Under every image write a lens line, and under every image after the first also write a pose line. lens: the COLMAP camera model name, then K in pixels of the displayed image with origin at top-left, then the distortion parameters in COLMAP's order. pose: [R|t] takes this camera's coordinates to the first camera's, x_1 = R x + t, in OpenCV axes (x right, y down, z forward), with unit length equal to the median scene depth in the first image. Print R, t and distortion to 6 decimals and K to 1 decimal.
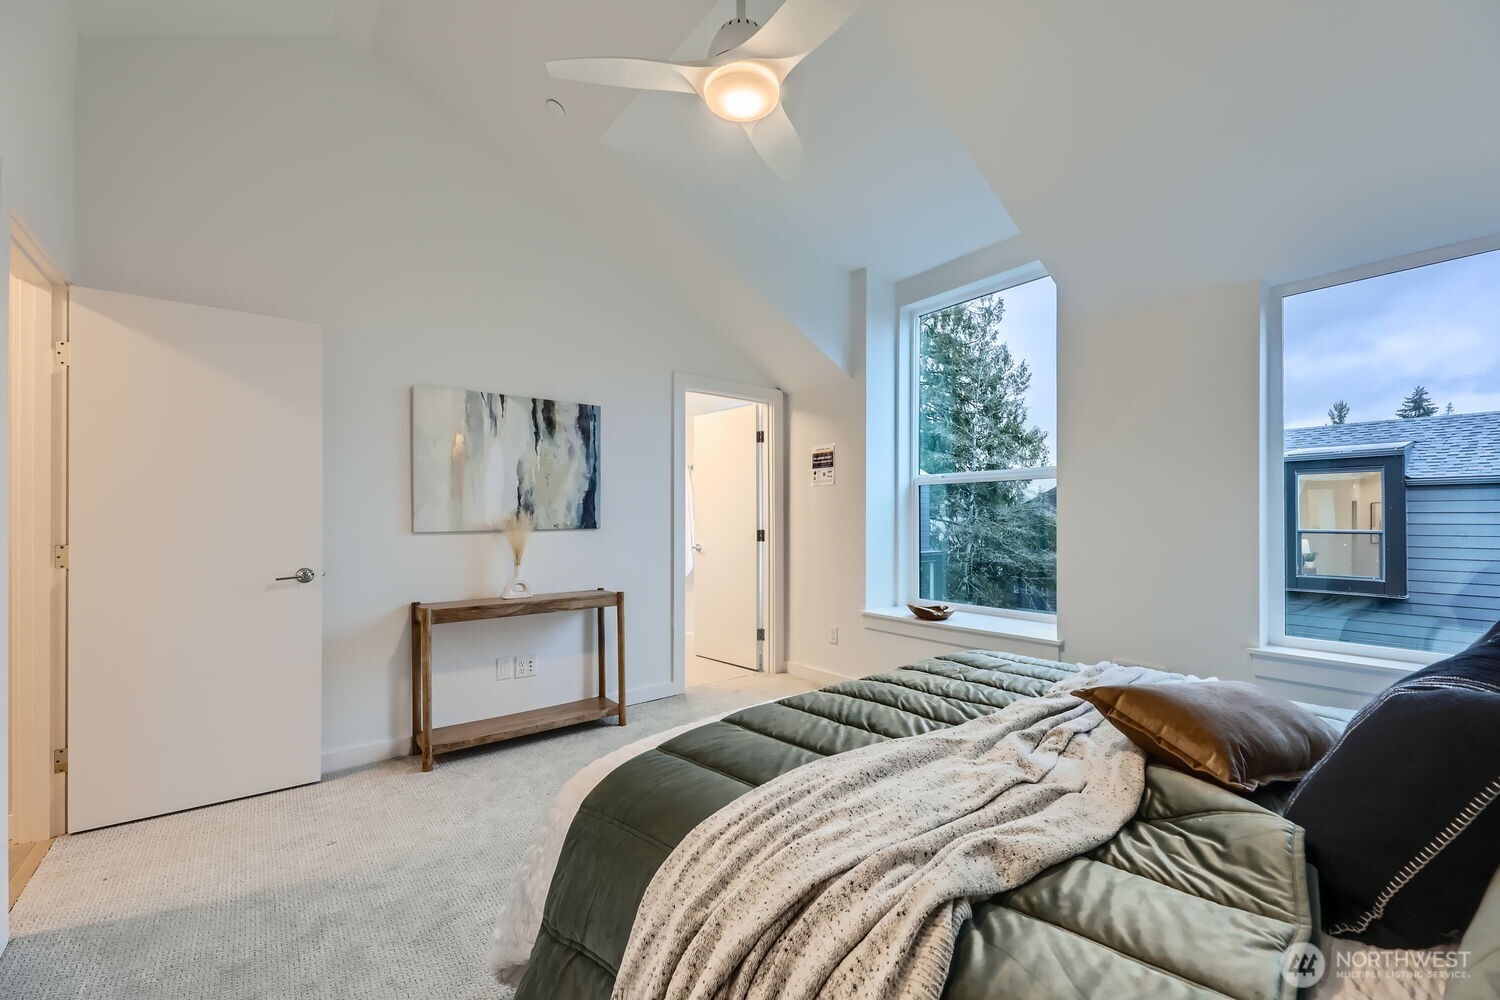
lens RADIAL K [[599.0, 0, 754.3], [0, 599.0, 514.9], [0, 0, 1]] dist [0.011273, -0.004176]
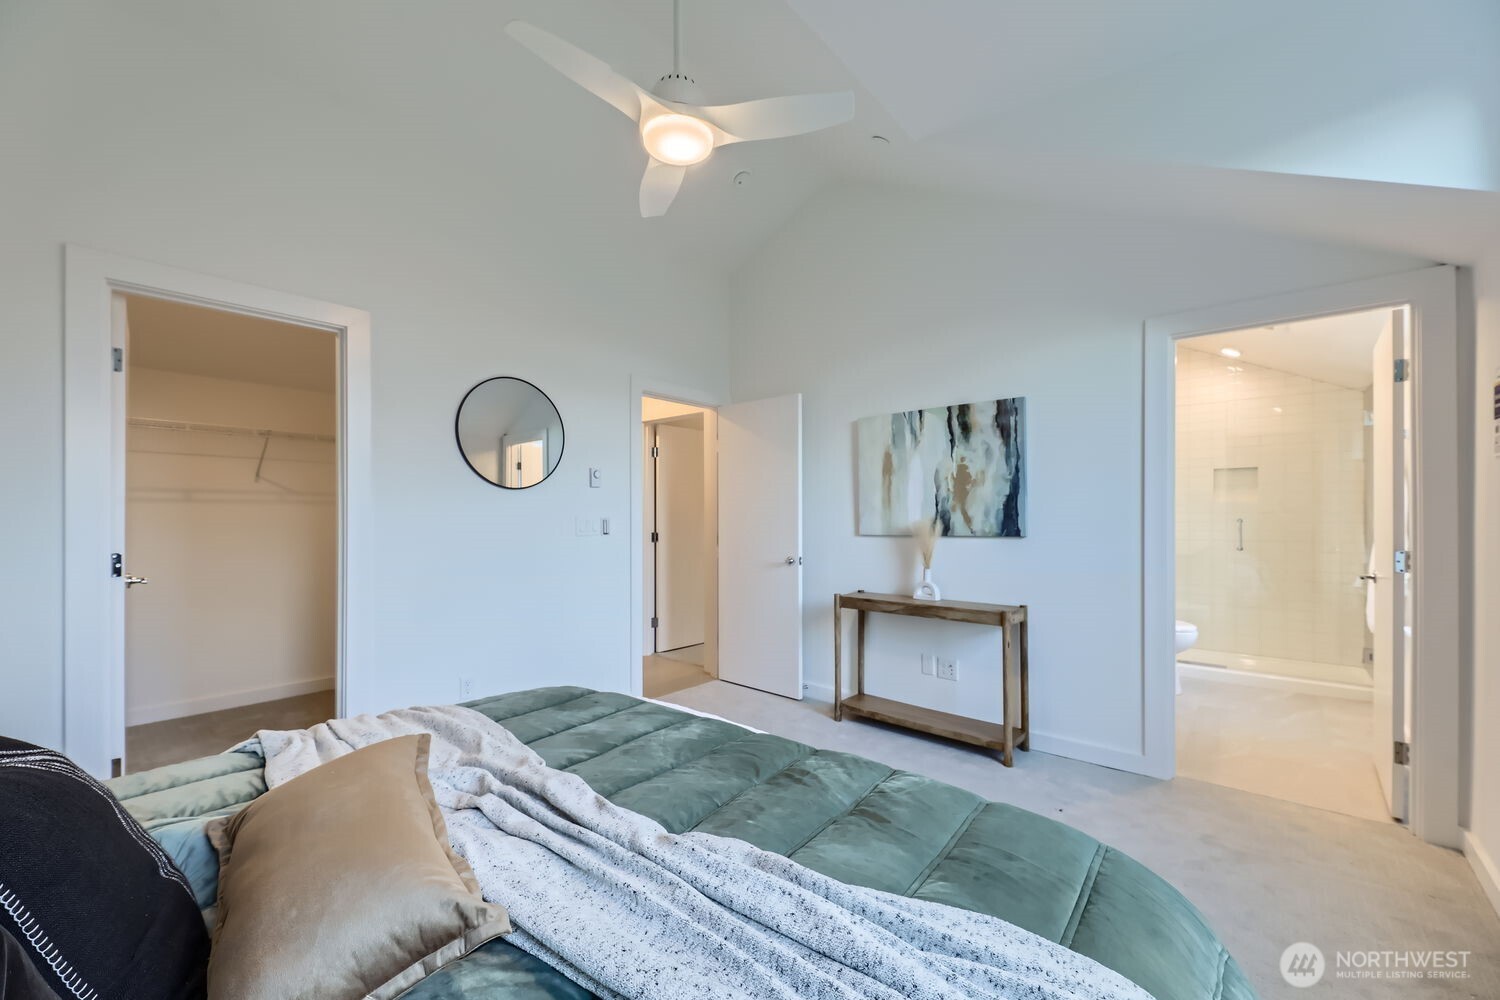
lens RADIAL K [[599.0, 0, 755.5], [0, 599.0, 506.7], [0, 0, 1]] dist [0.011273, -0.004176]
pose [[0.192909, -0.012166, -0.981141, 0.550180], [0.009336, 0.999901, -0.010563, -0.016115], [0.981172, -0.007123, 0.193004, 0.467986]]
